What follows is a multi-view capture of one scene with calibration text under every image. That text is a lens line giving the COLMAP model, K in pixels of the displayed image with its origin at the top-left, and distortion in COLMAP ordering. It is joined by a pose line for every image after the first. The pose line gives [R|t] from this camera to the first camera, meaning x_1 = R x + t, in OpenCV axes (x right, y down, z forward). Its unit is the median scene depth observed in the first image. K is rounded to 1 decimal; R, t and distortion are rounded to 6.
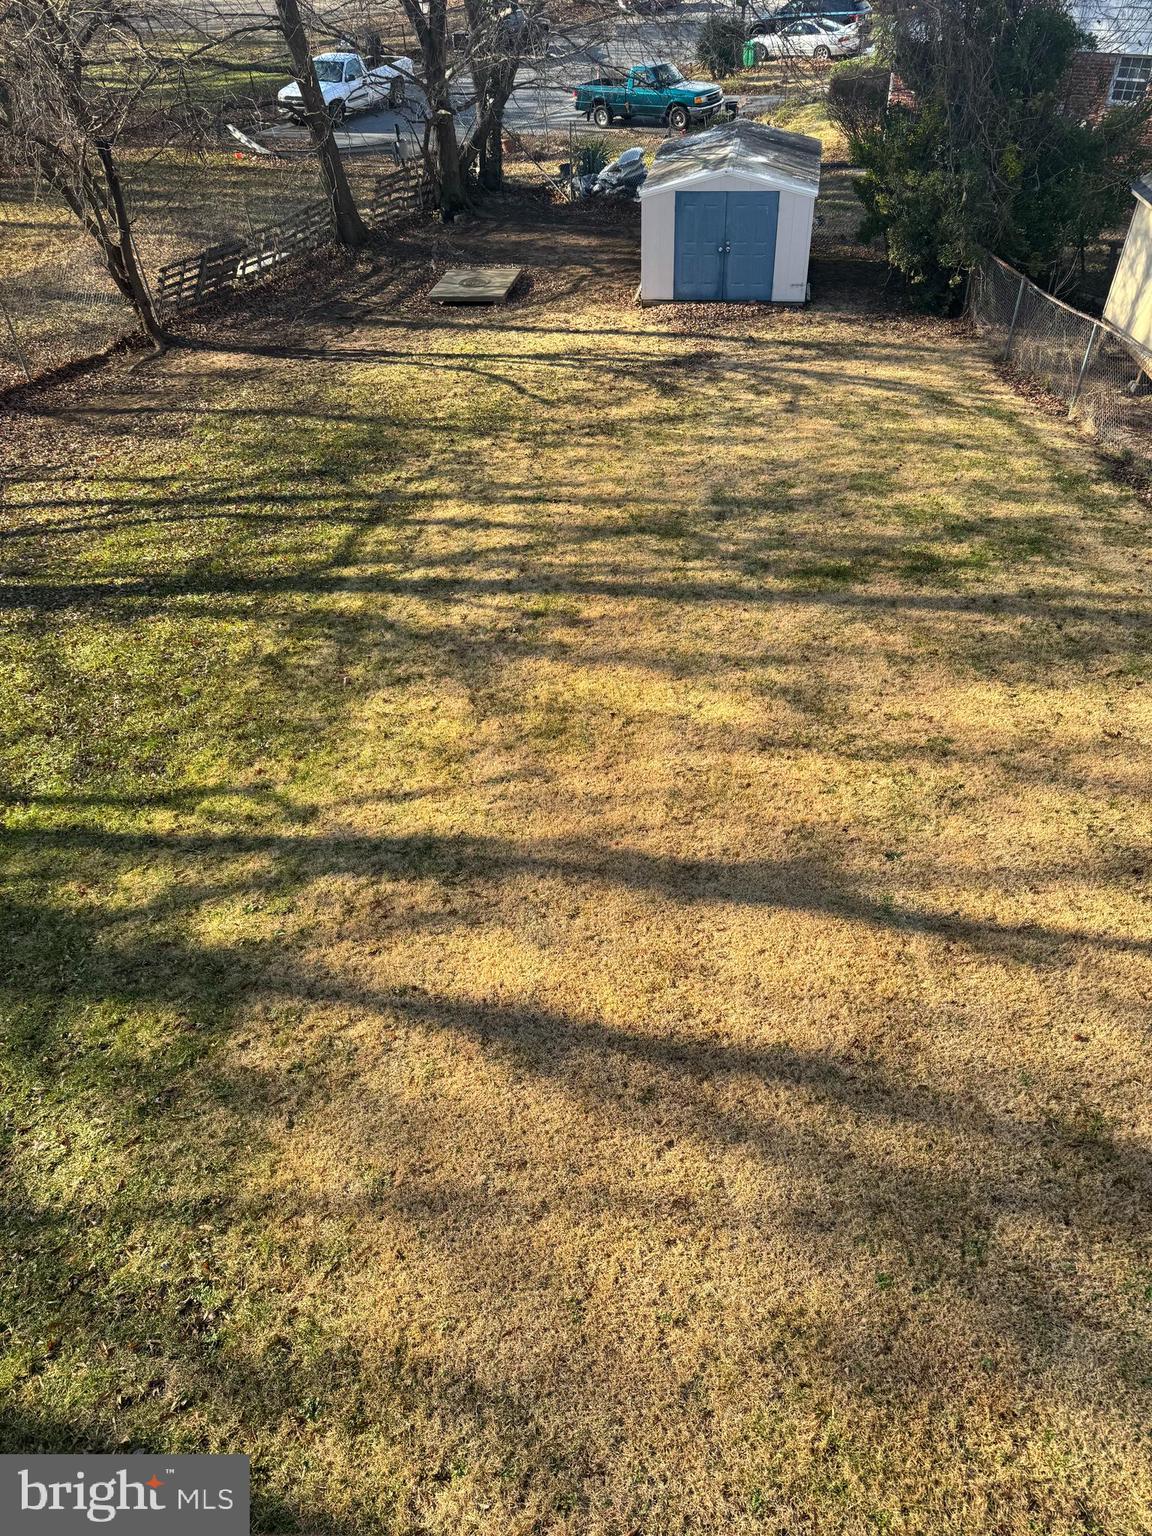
lens RADIAL K [[1081.5, 0, 576.0], [0, 1081.5, 768.0], [0, 0, 1]] dist [0.070130, -0.097600]
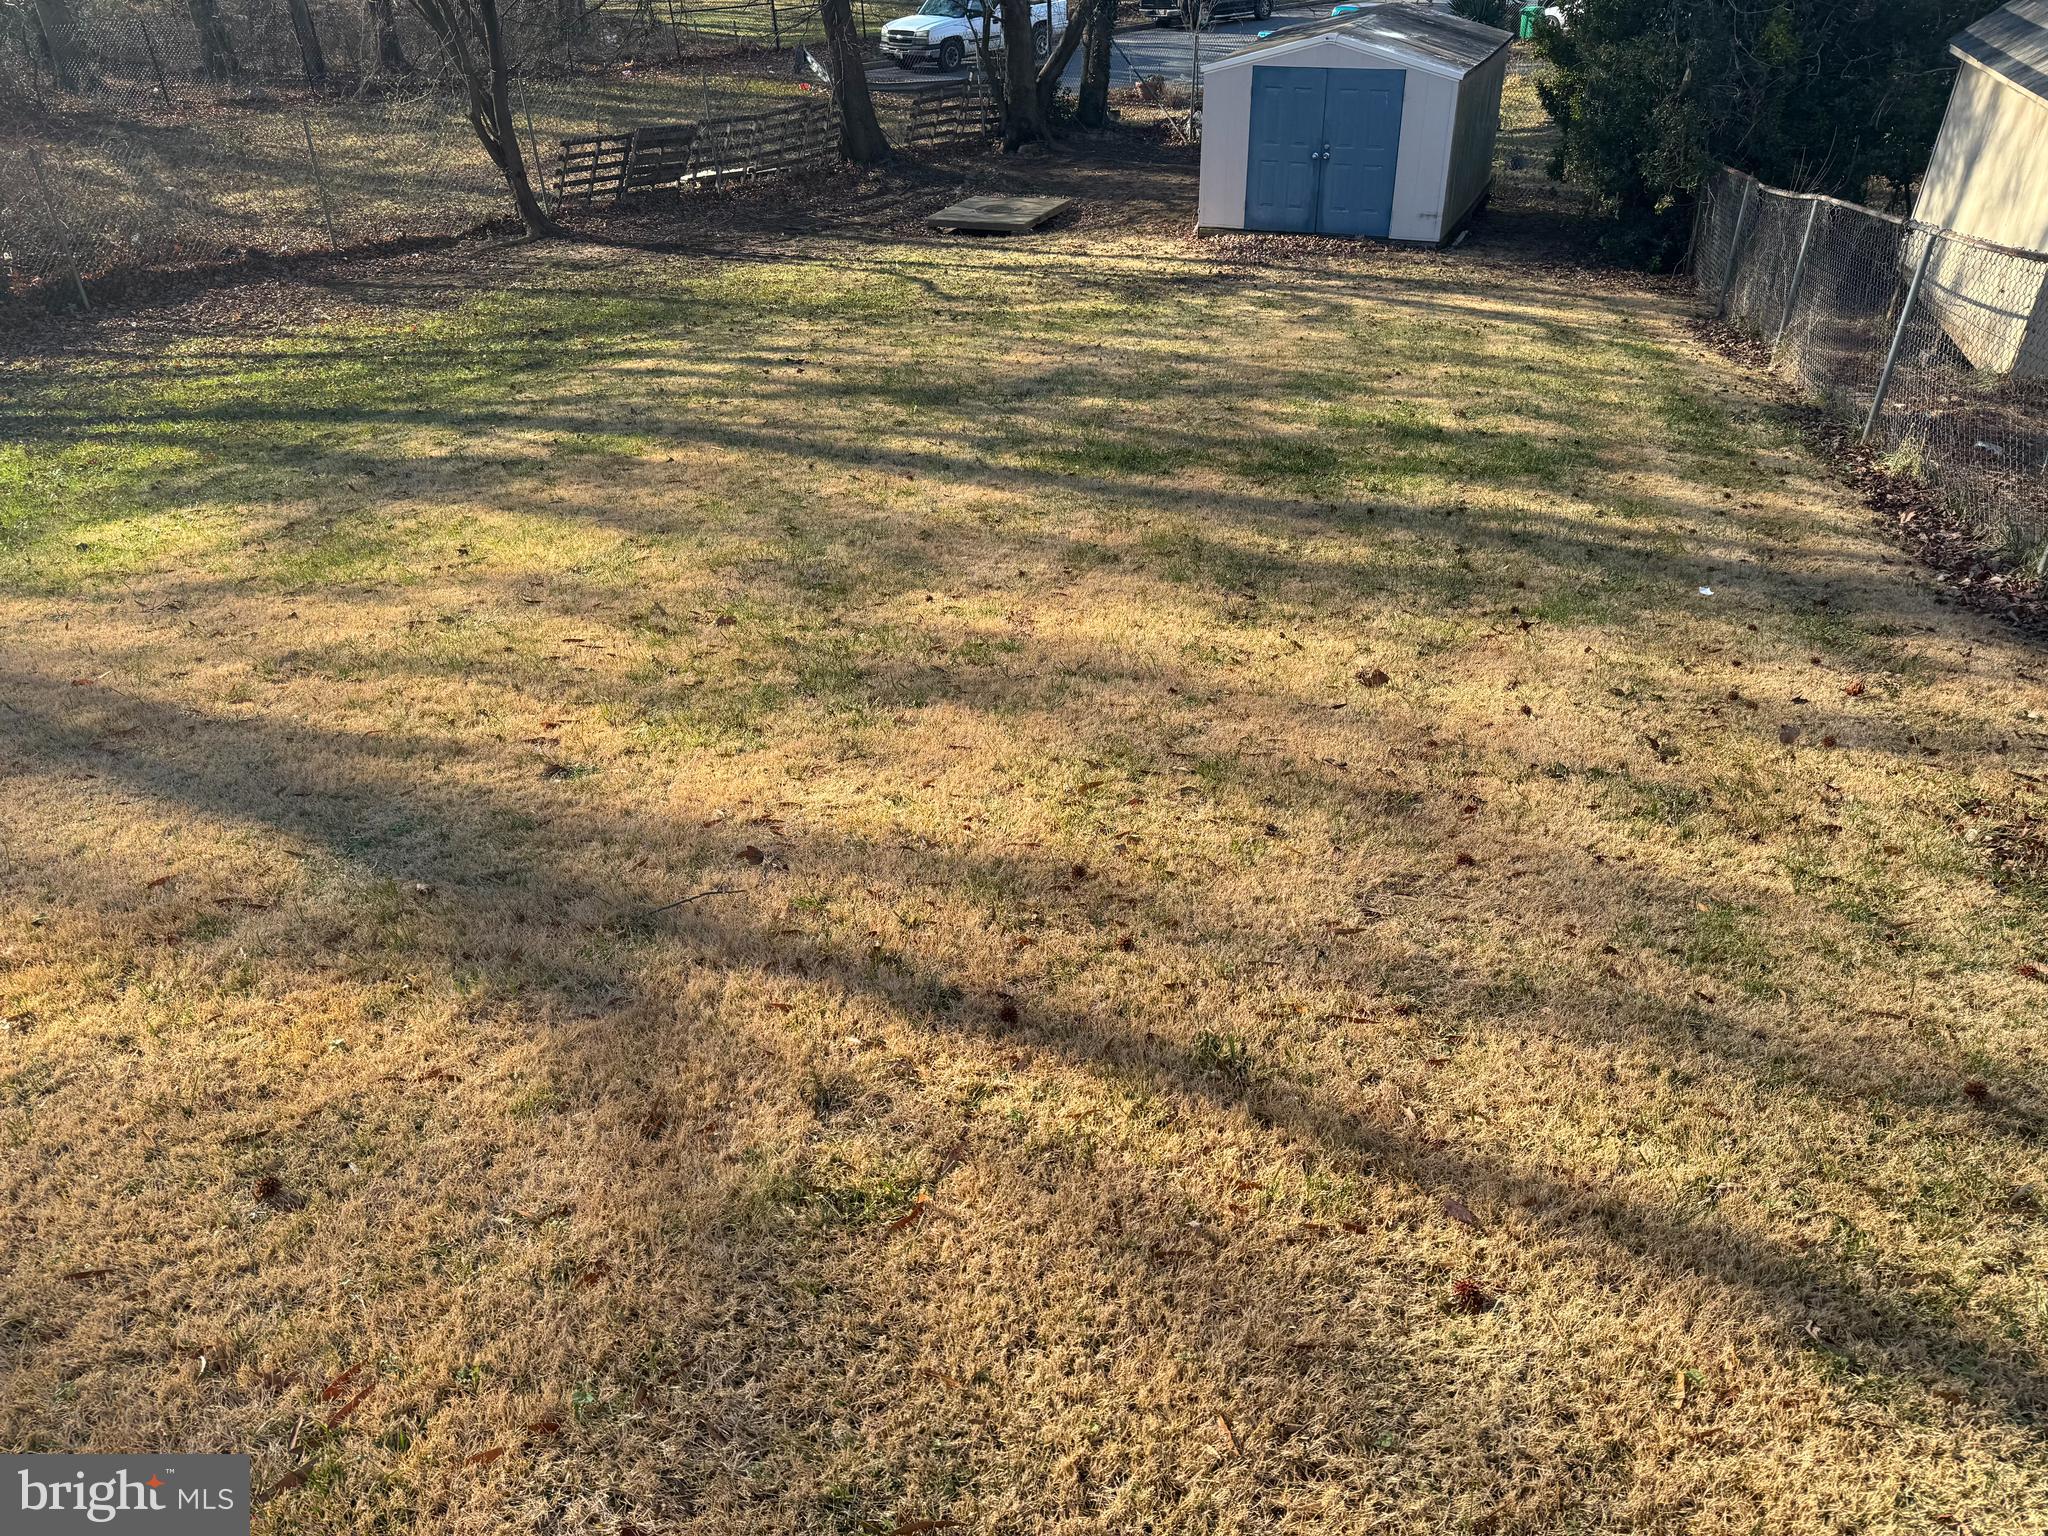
lens RADIAL K [[1442.0, 0, 1020.2], [0, 1442.0, 761.6], [0, 0, 1]] dist [0.070130, -0.097600]
pose [[0.969502, 0.146210, -0.196697, 0.186626], [-0.175316, 0.974548, -0.139712, 0.038944], [0.171263, 0.169935, 0.970459, 0.174933]]
